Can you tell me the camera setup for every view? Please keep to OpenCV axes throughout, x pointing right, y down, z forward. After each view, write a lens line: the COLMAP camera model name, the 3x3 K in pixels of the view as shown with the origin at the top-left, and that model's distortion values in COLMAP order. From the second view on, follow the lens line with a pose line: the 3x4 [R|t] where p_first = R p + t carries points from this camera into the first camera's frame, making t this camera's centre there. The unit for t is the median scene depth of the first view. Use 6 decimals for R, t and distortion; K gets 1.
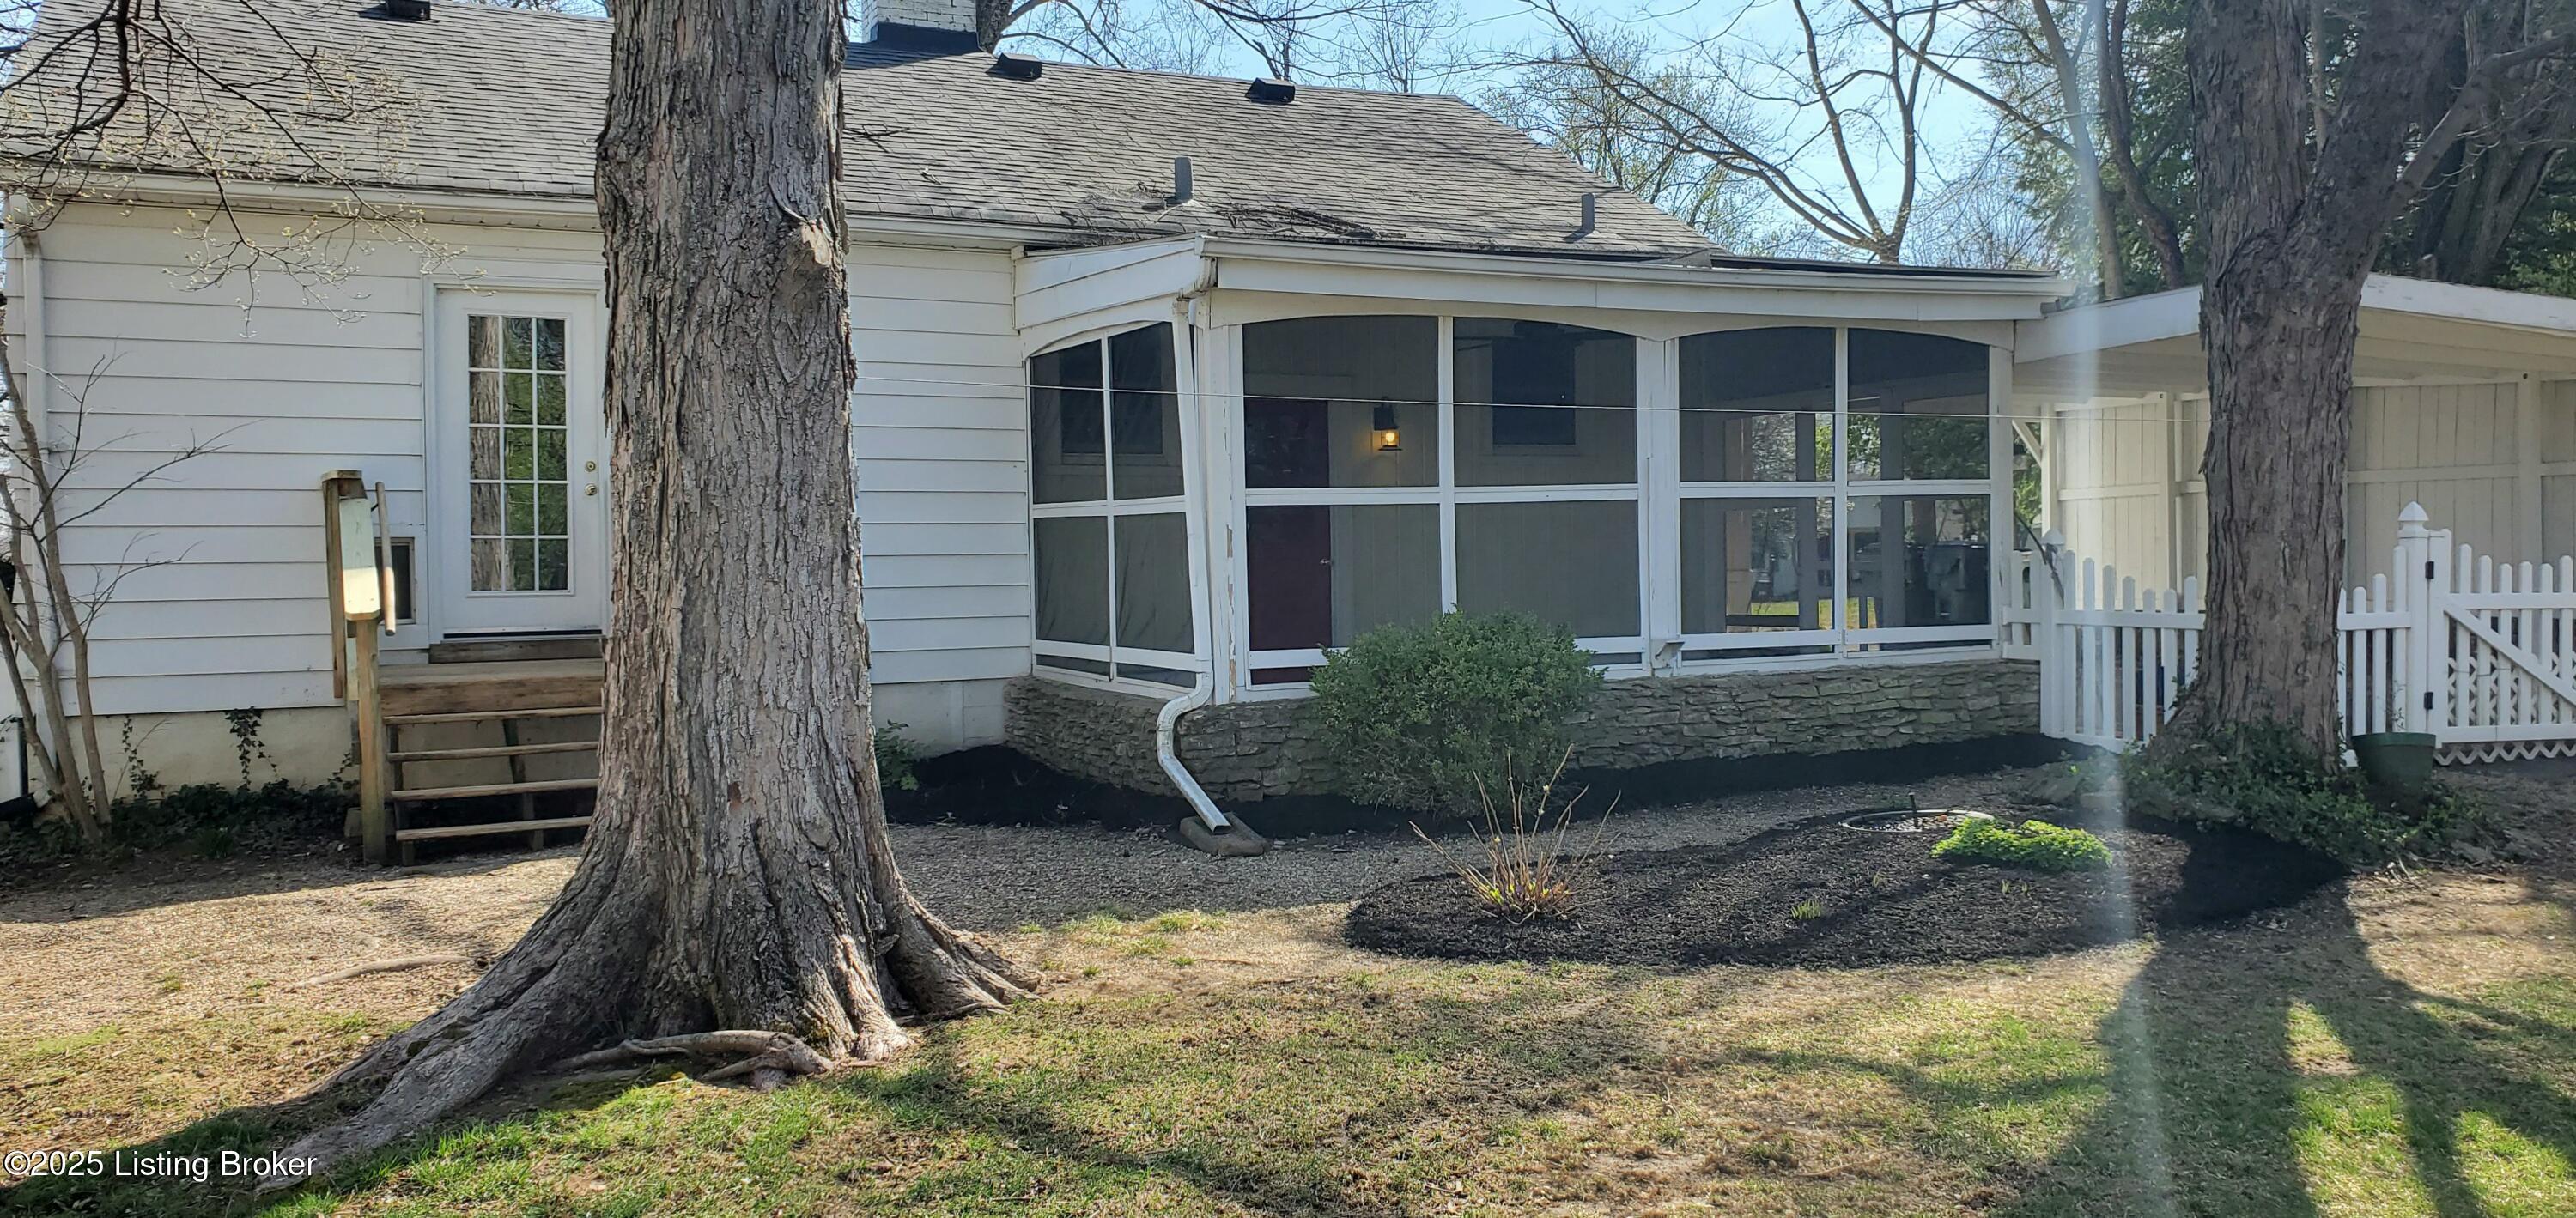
lens RADIAL K [[2100.6, 0, 1288.0], [0, 2100.6, 609.0], [0, 0, 1]] dist [0.107436, -0.276533]
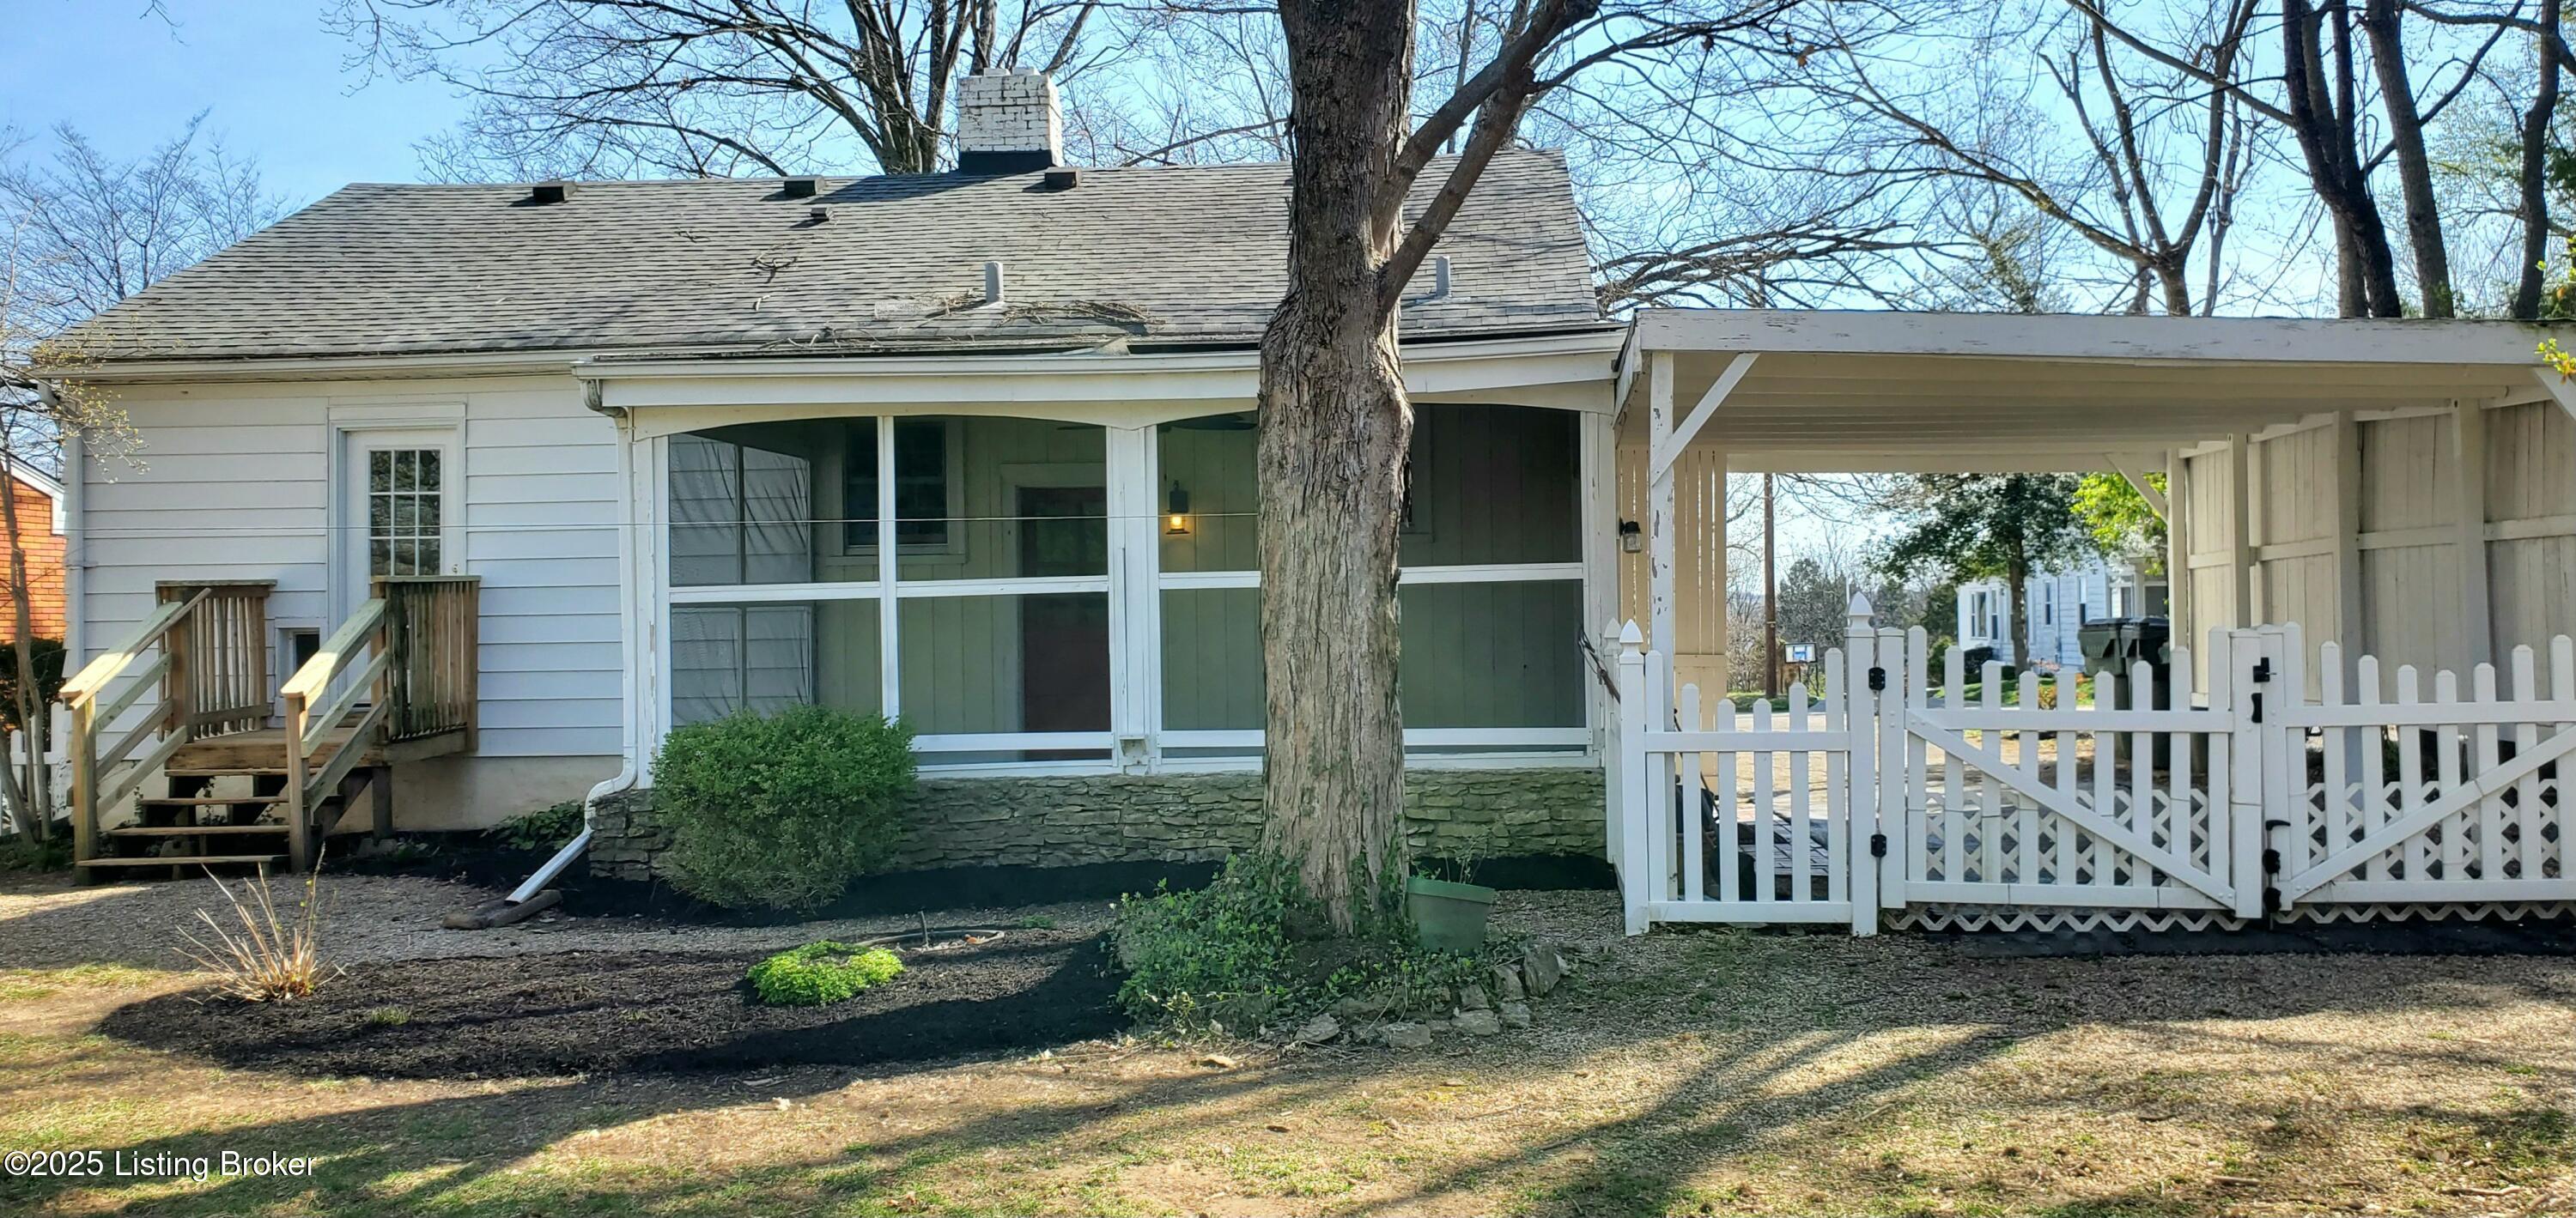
lens RADIAL K [[2100.6, 0, 1288.0], [0, 2100.6, 609.0], [0, 0, 1]] dist [0.107436, -0.276533]
pose [[0.859046, -0.002068, -0.511895, 0.736973], [-0.009272, 0.999765, -0.019599, -0.025668], [0.511815, 0.021583, 0.858824, 0.205592]]
